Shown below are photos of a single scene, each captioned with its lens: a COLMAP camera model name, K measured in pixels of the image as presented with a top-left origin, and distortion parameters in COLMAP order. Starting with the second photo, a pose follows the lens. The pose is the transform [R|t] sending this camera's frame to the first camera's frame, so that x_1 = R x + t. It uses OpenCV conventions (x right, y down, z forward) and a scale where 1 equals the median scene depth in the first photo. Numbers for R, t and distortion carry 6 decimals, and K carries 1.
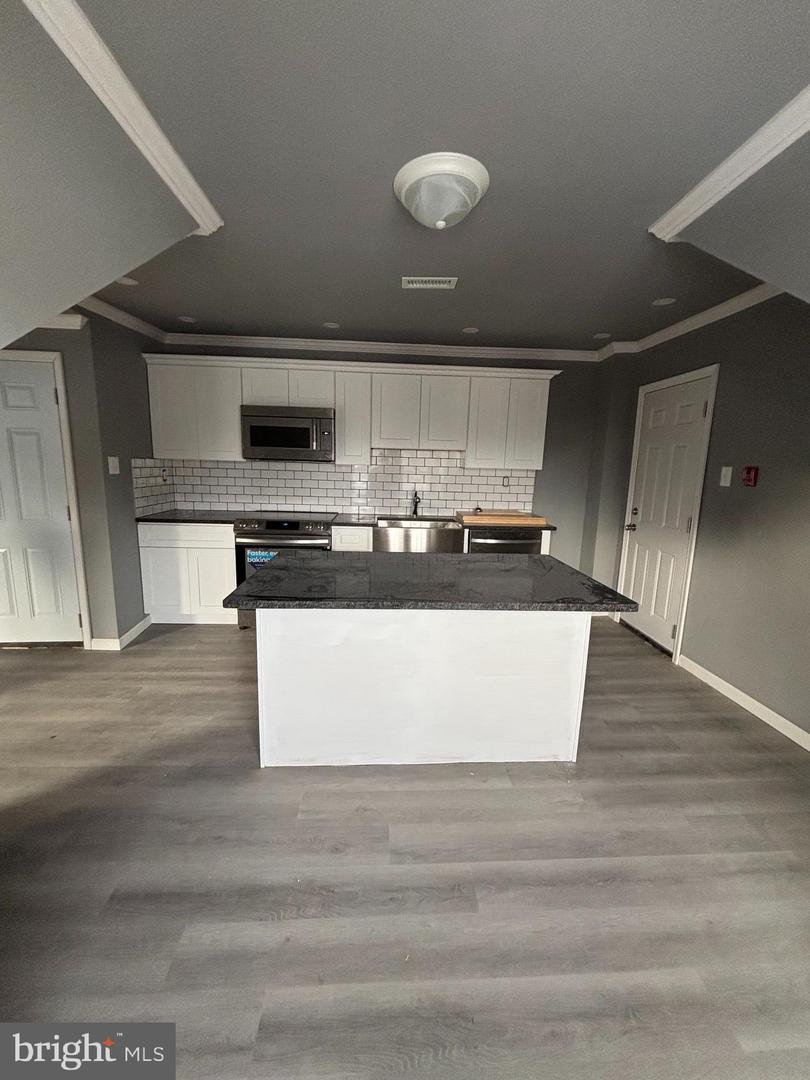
lens RADIAL K [[430.4, 0, 405.0], [0, 430.4, 540.0], [0, 0, 1]] dist [0.001999, 0.000479]
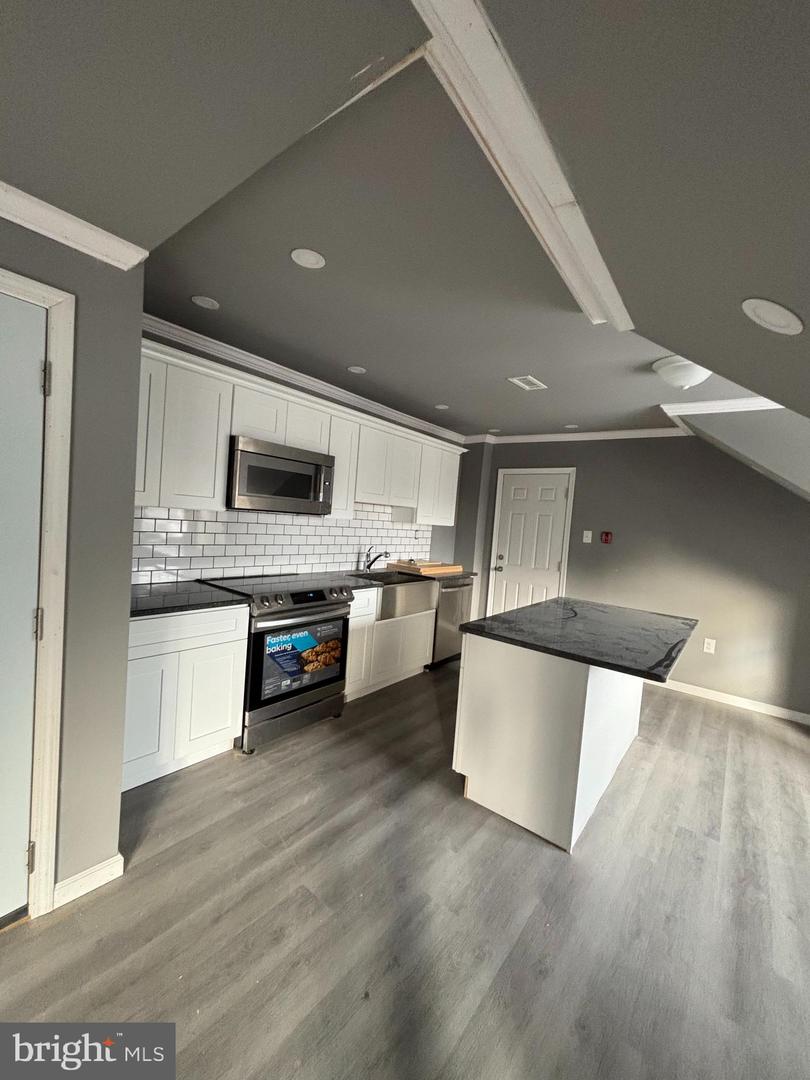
lens RADIAL K [[430.4, 0, 405.0], [0, 430.4, 540.0], [0, 0, 1]] dist [0.001999, 0.000479]
pose [[0.662312, -0.015340, 0.749071, -0.749109], [0.073585, 0.996289, -0.044660, -0.088572], [-0.745606, 0.084699, 0.660982, 0.339857]]
